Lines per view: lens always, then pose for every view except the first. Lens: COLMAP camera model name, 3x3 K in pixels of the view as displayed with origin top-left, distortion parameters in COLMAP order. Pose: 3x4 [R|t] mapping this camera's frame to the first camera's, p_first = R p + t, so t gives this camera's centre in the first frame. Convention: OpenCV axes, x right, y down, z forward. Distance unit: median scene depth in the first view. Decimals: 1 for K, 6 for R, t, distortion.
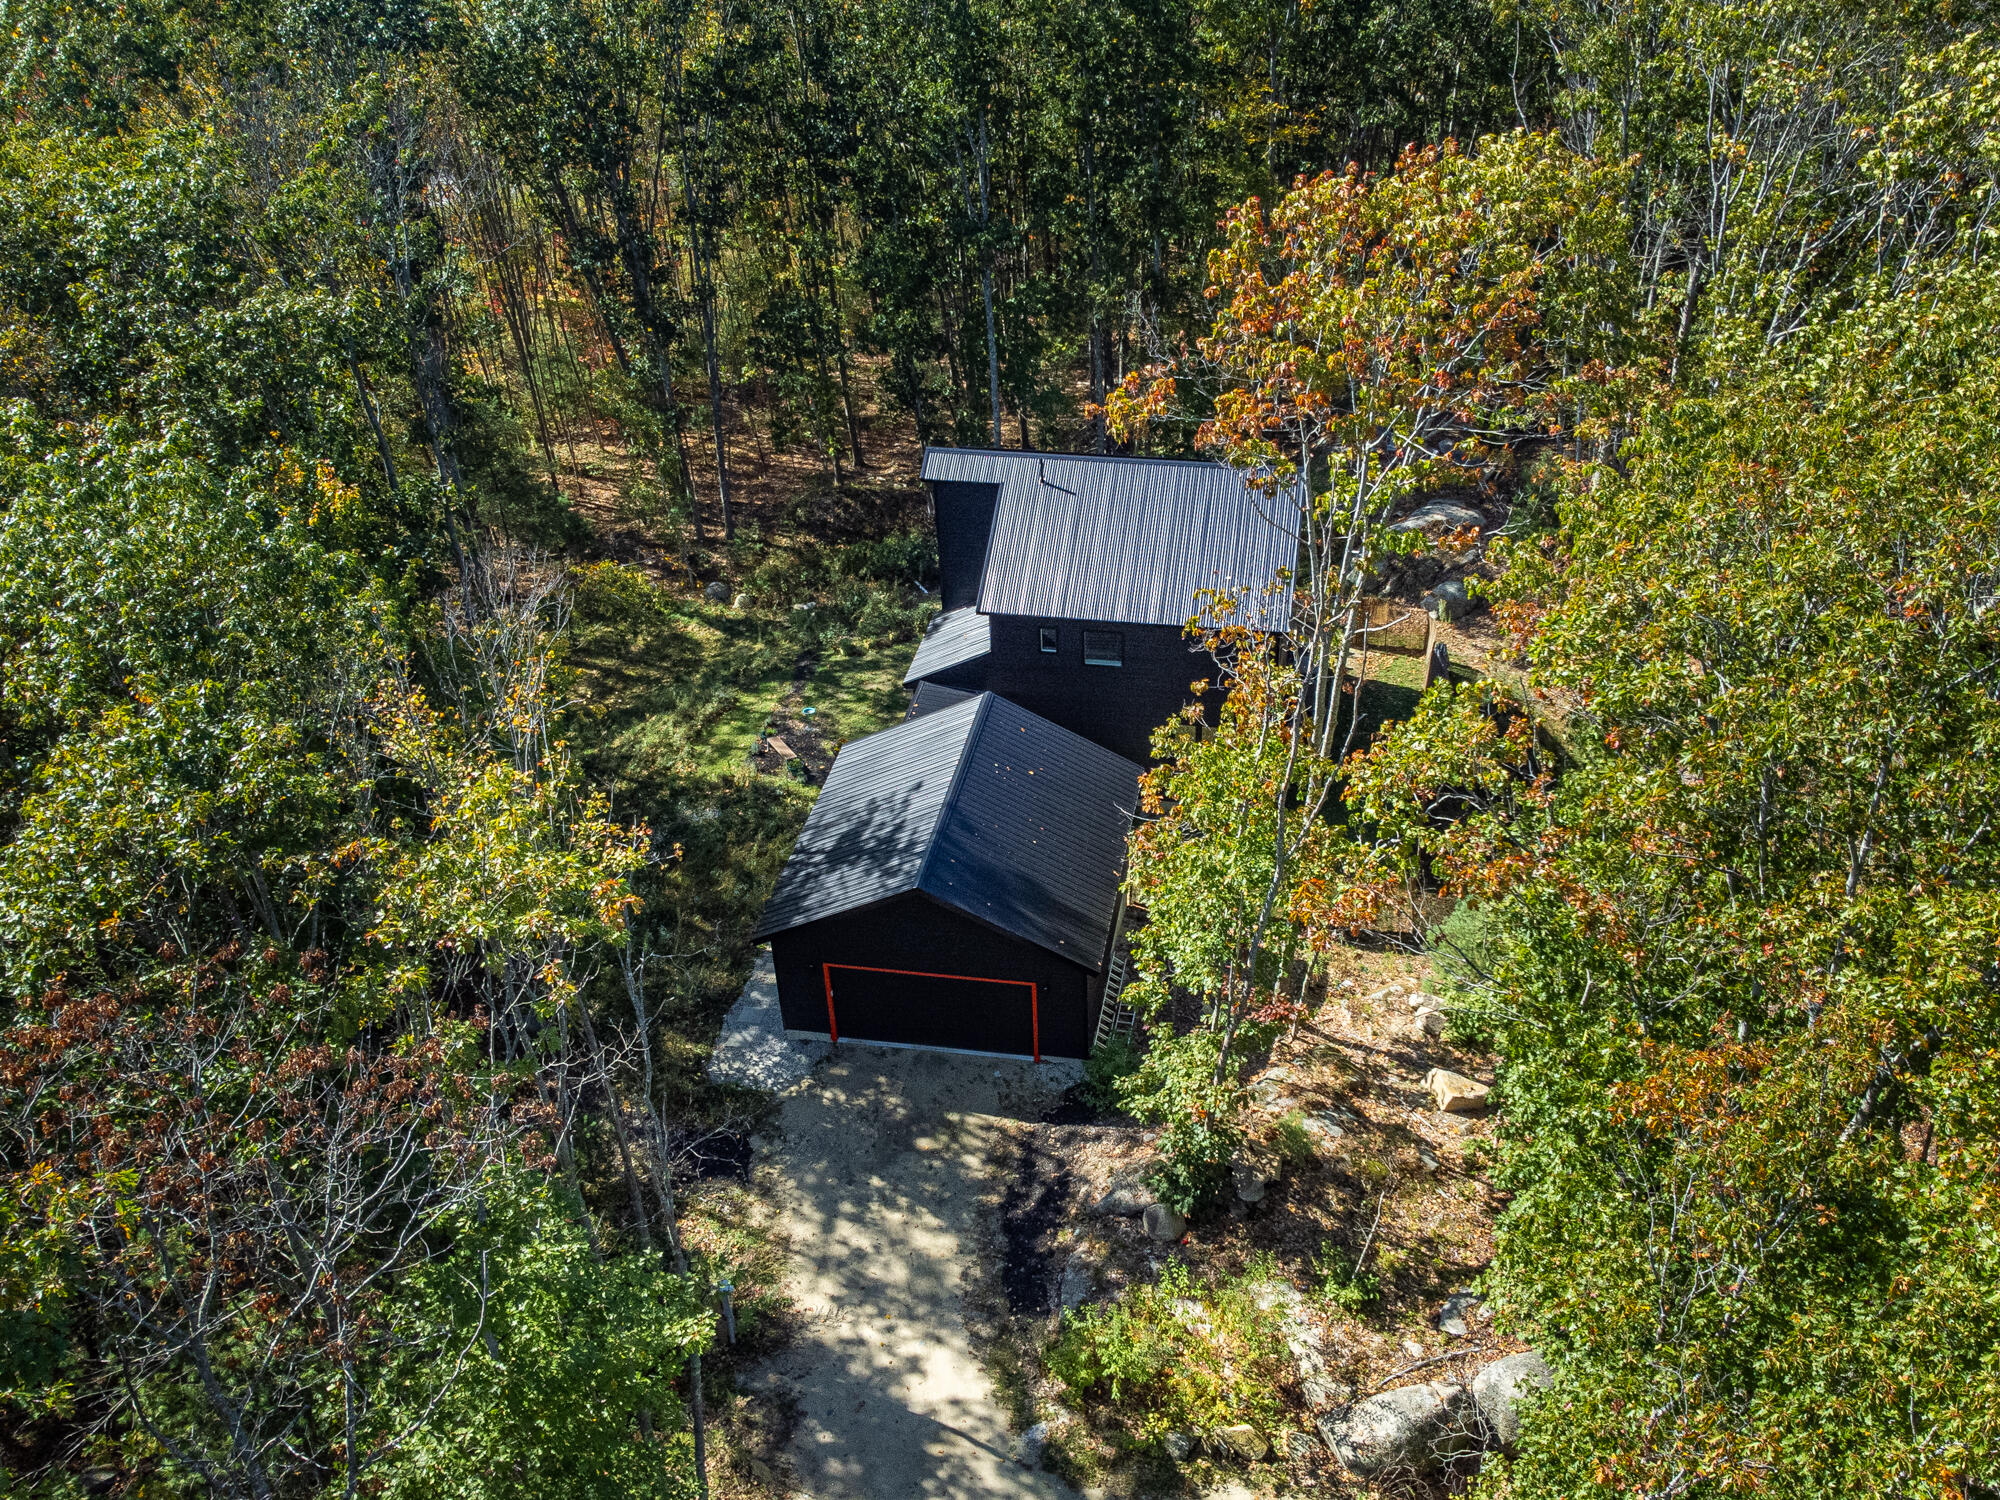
lens RADIAL K [[1407.5, 0, 1000.0], [0, 1407.5, 750.0], [0, 0, 1]] dist [0.062248, 0.000705]
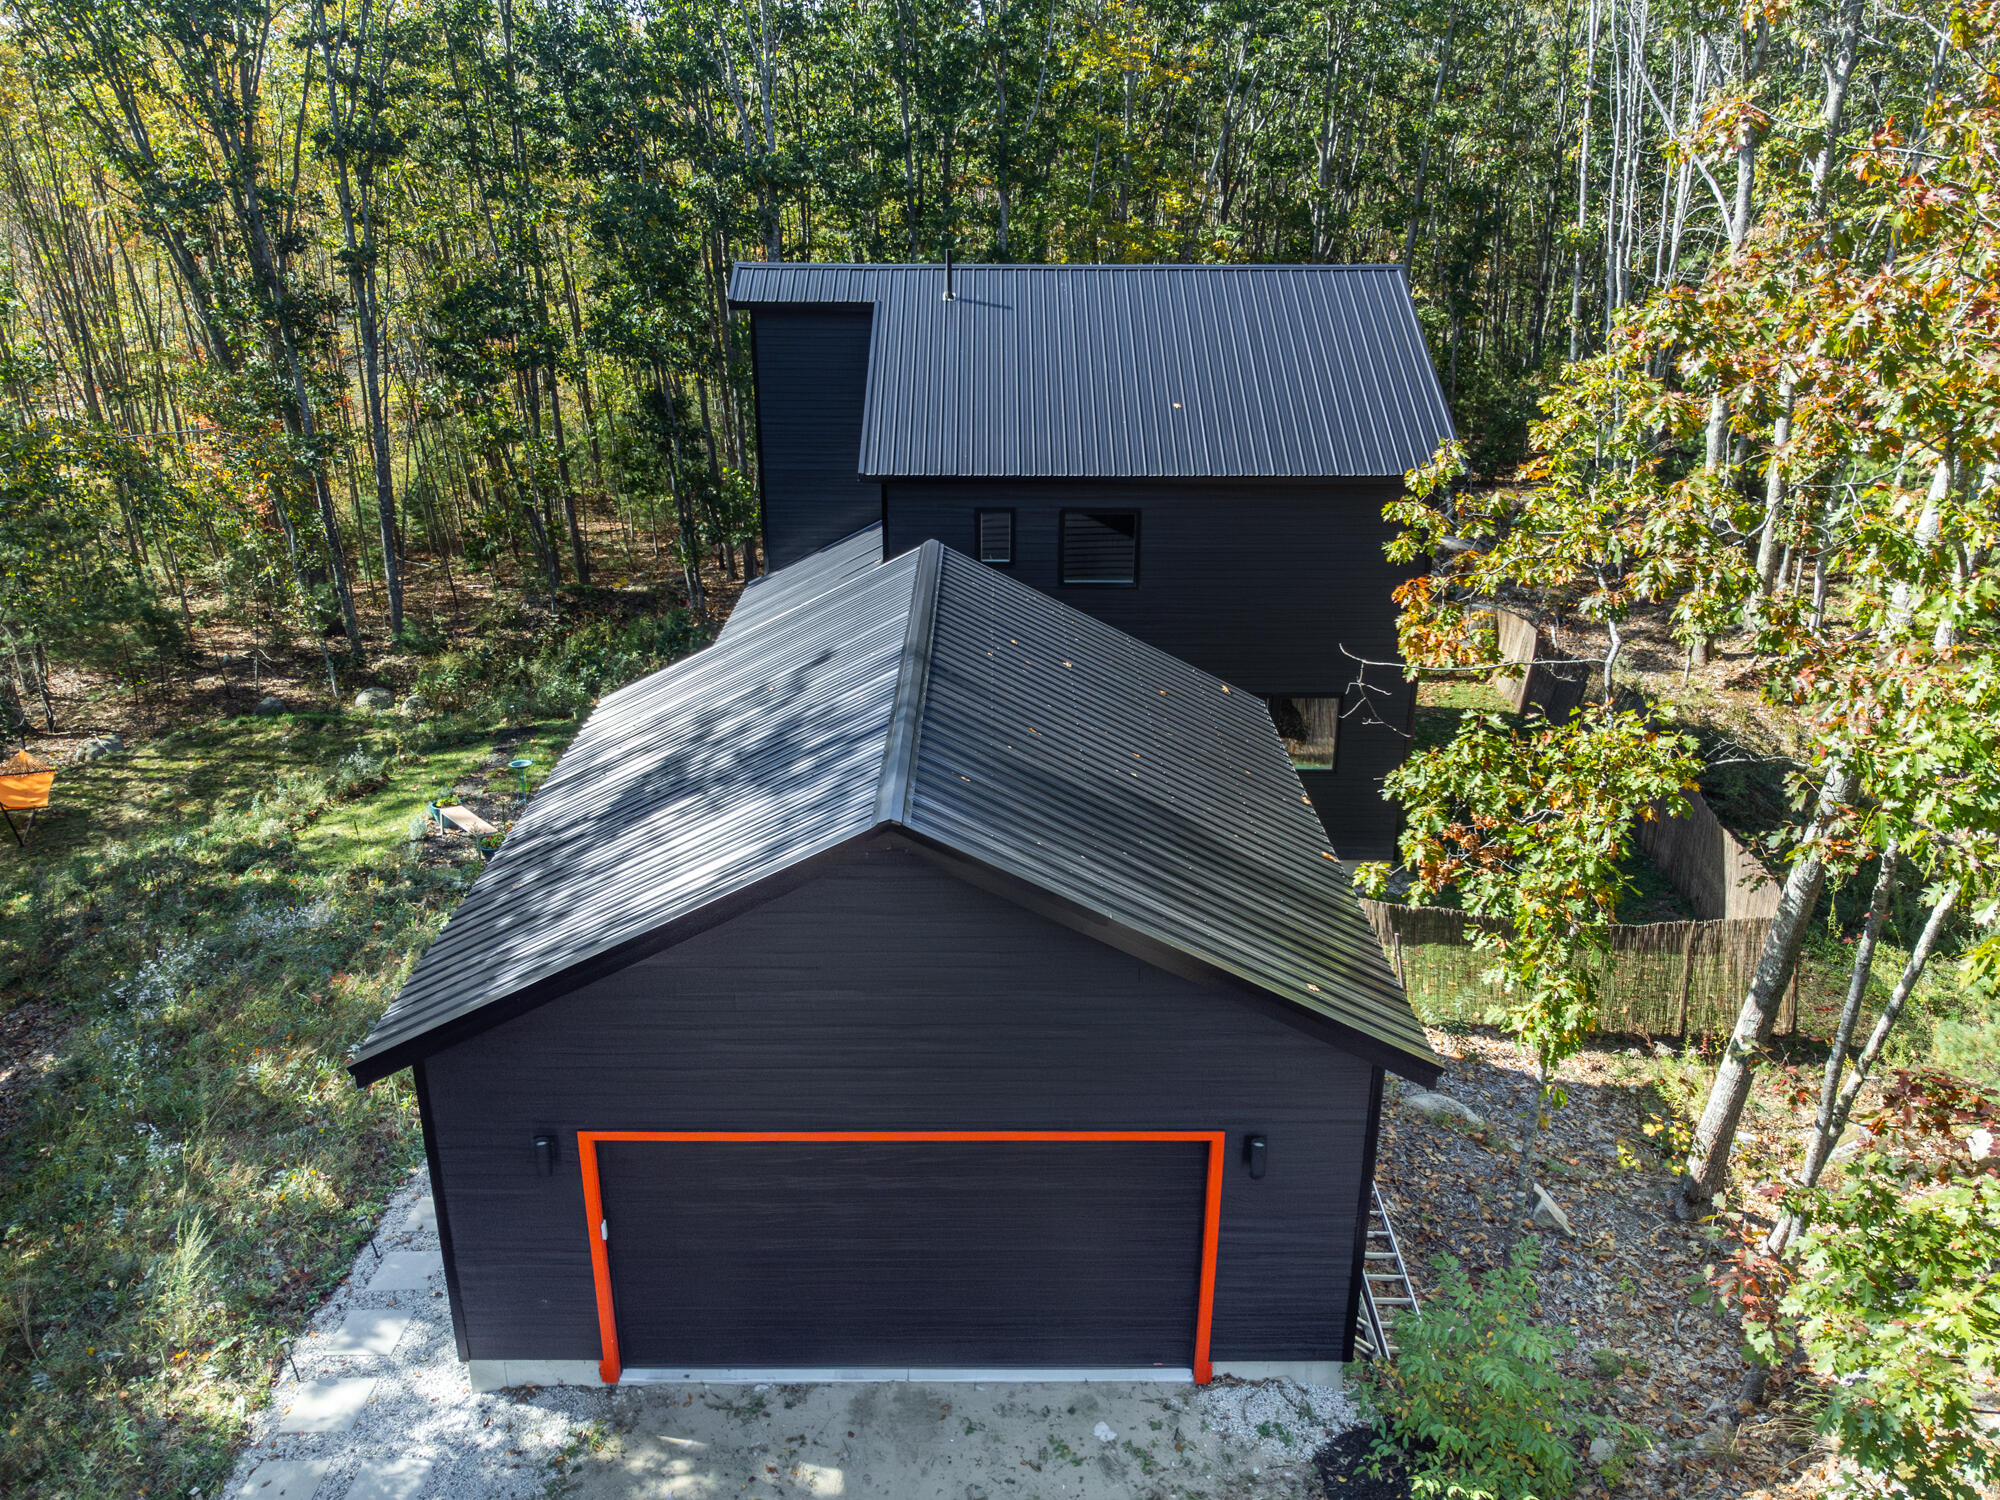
lens RADIAL K [[1407.5, 0, 1000.0], [0, 1407.5, 750.0], [0, 0, 1]] dist [0.062248, 0.000705]
pose [[0.981040, -0.034258, 0.190753, -0.077131], [0.070009, 0.980435, -0.183974, 0.114283], [-0.180718, 0.193840, 0.964244, 0.559934]]
